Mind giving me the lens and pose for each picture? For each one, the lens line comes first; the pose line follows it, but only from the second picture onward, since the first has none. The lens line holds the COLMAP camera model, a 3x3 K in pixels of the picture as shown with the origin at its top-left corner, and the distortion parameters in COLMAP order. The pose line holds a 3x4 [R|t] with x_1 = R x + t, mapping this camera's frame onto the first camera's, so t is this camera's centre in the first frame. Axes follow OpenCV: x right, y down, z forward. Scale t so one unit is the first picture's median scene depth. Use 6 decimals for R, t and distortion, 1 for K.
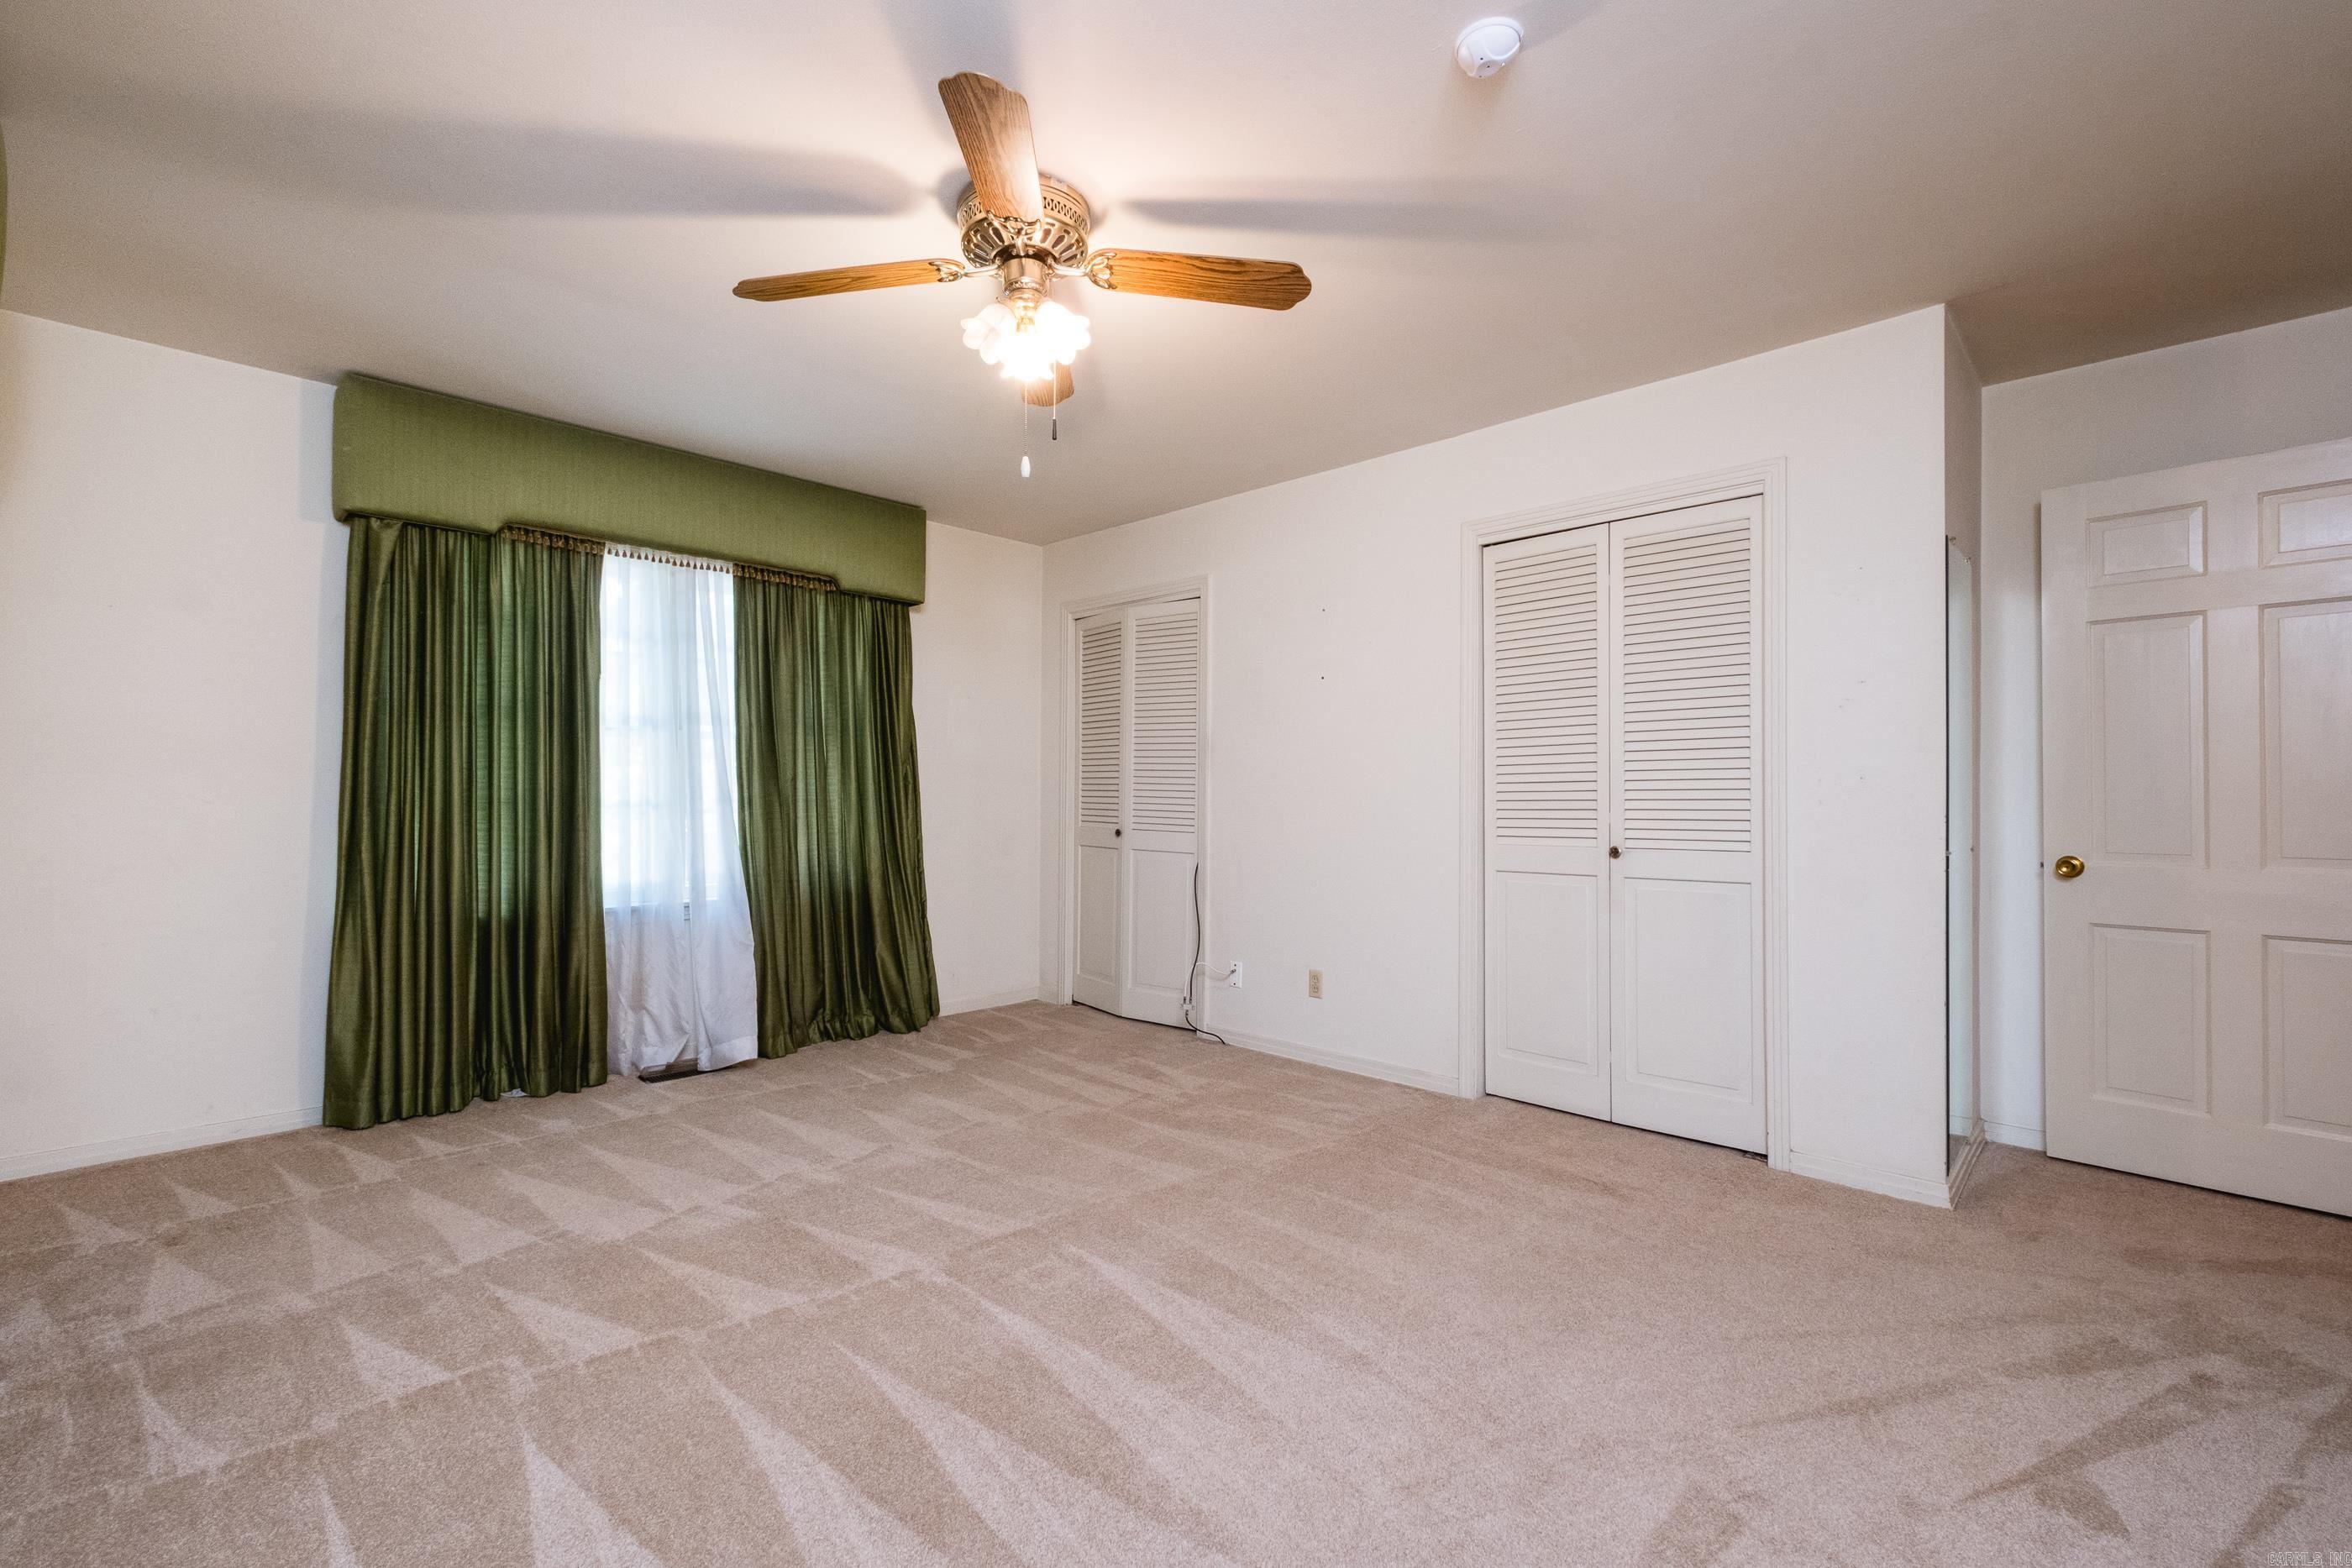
lens RADIAL K [[1015.0, 0, 1169.9], [0, 1015.0, 780.4], [0, 0, 1]] dist [-0.000037, 0.000246]
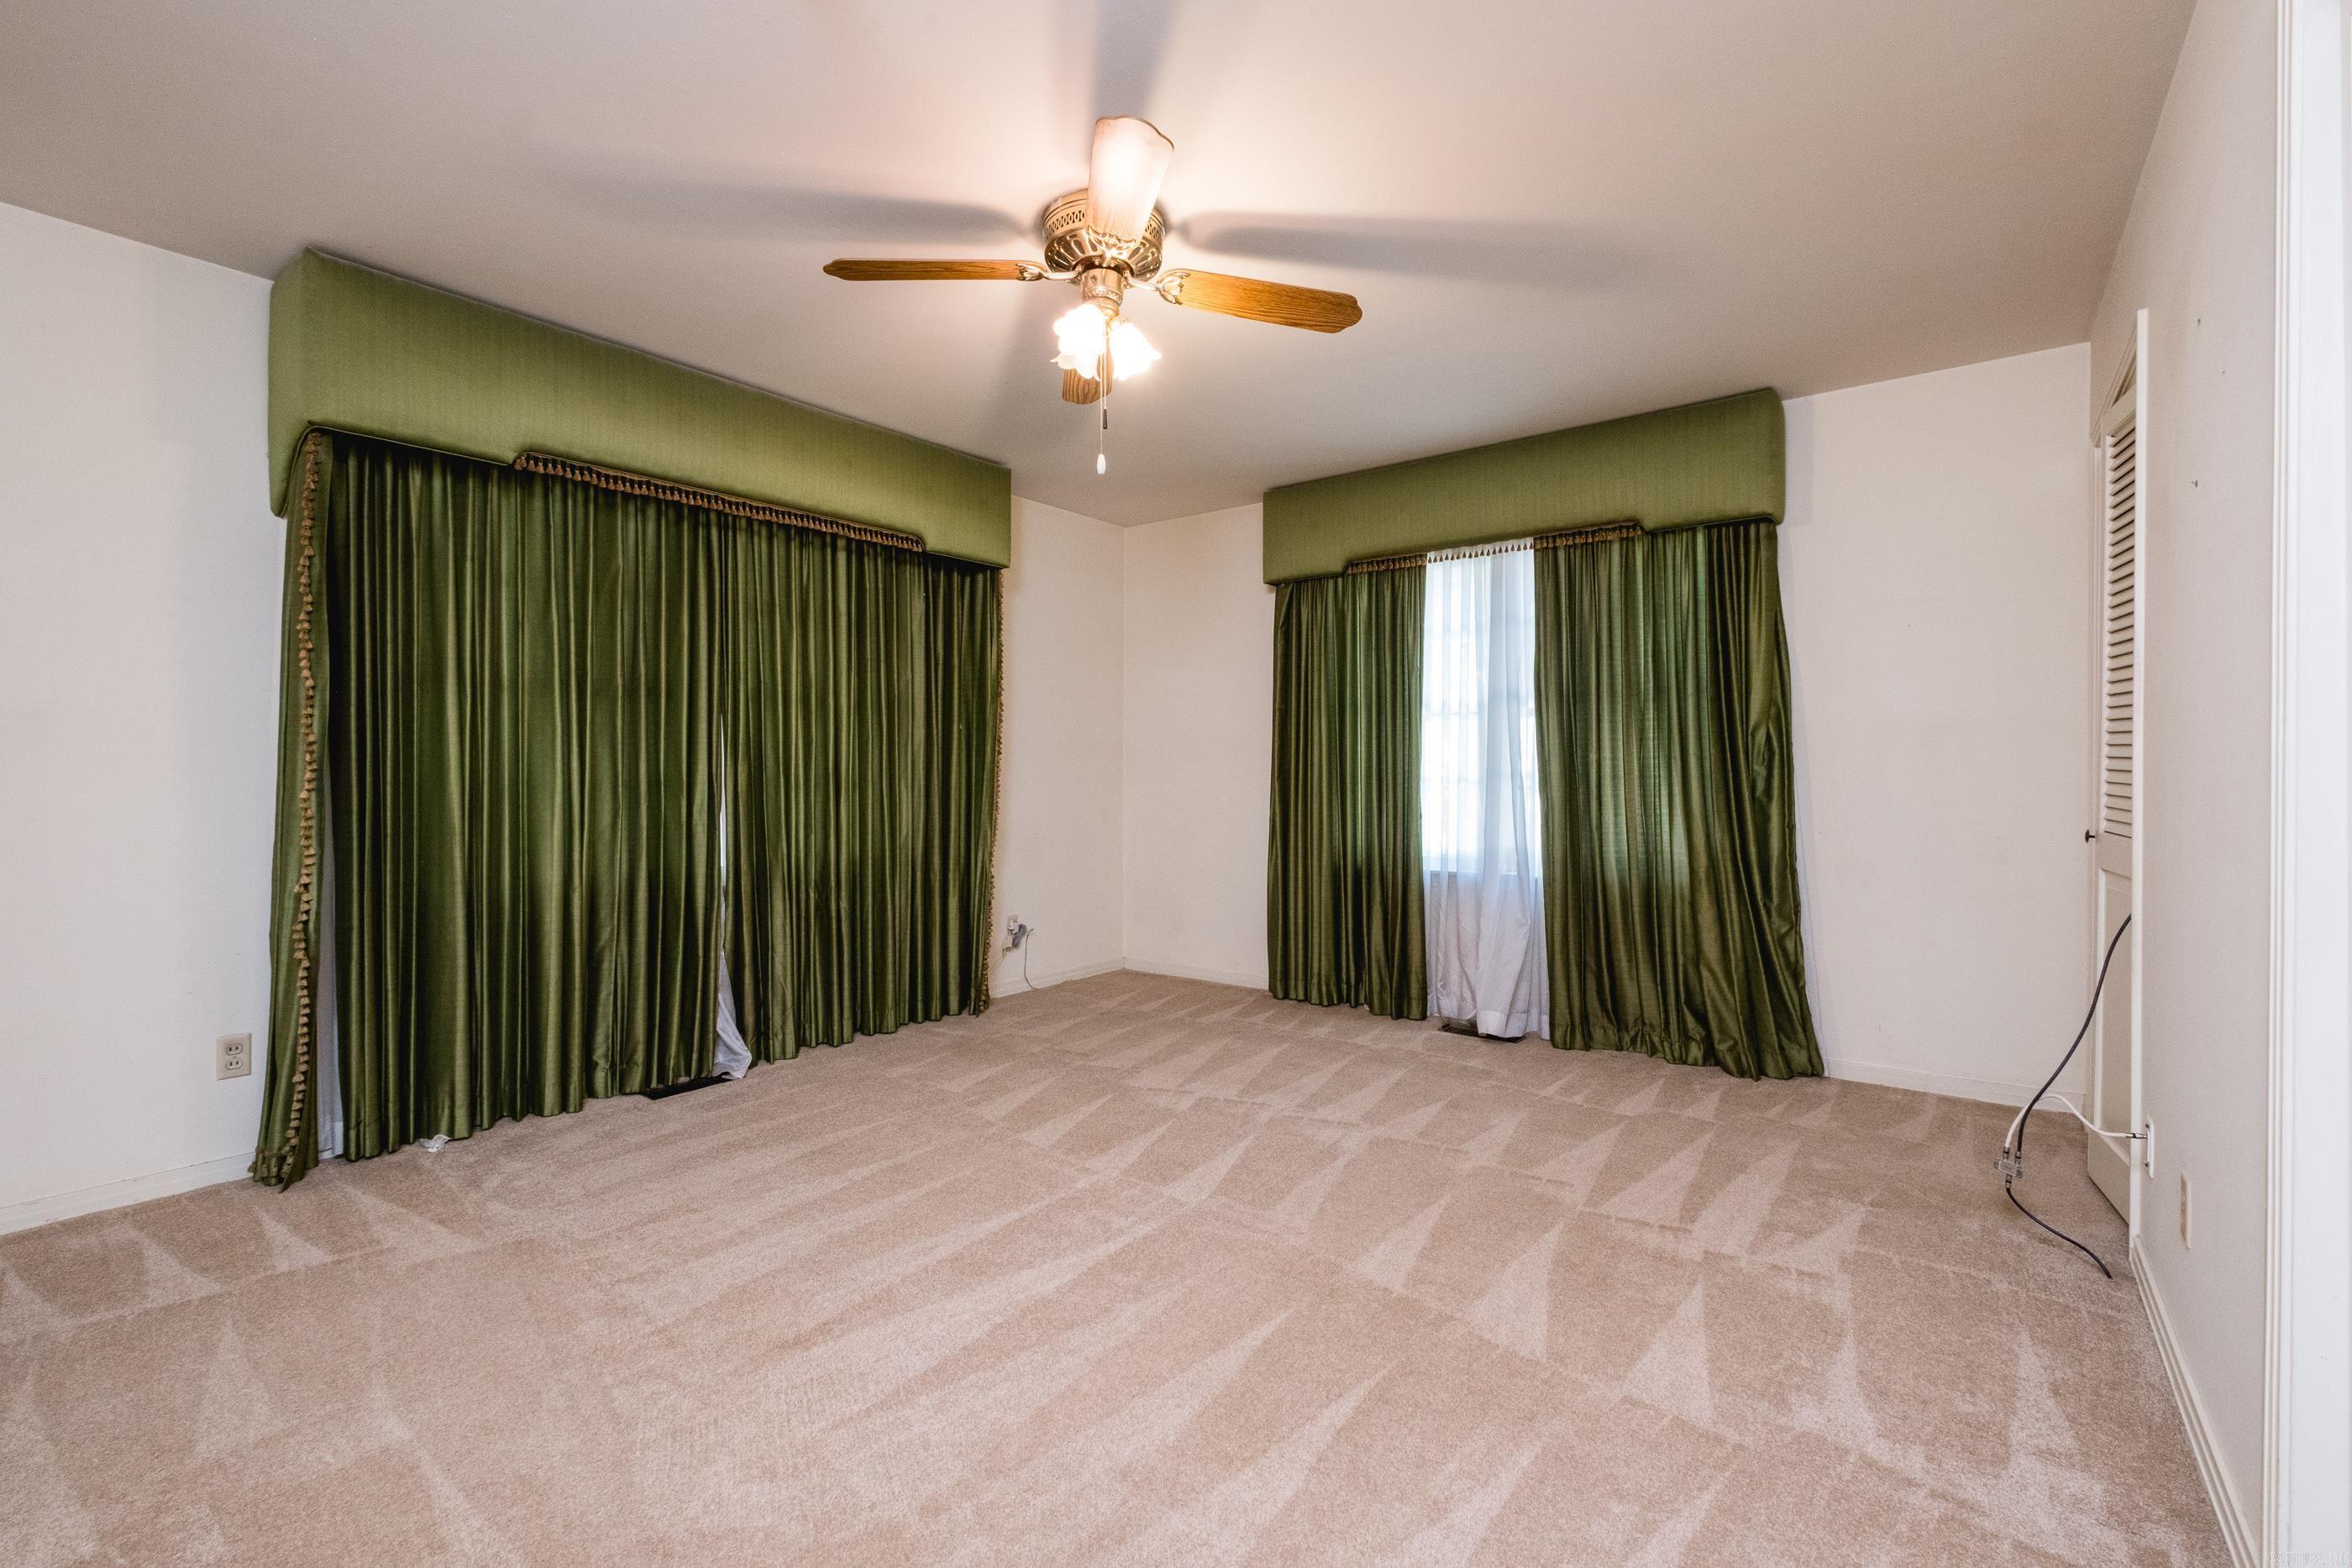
lens RADIAL K [[1015.0, 0, 1173.9], [0, 1015.0, 777.9], [0, 0, 1]] dist [-0.000037, 0.000246]
pose [[0.108319, -0.007186, -0.994090, 0.605698], [0.013619, 0.999891, -0.005744, 0.025261], [0.994023, -0.012917, 0.108405, 0.640541]]
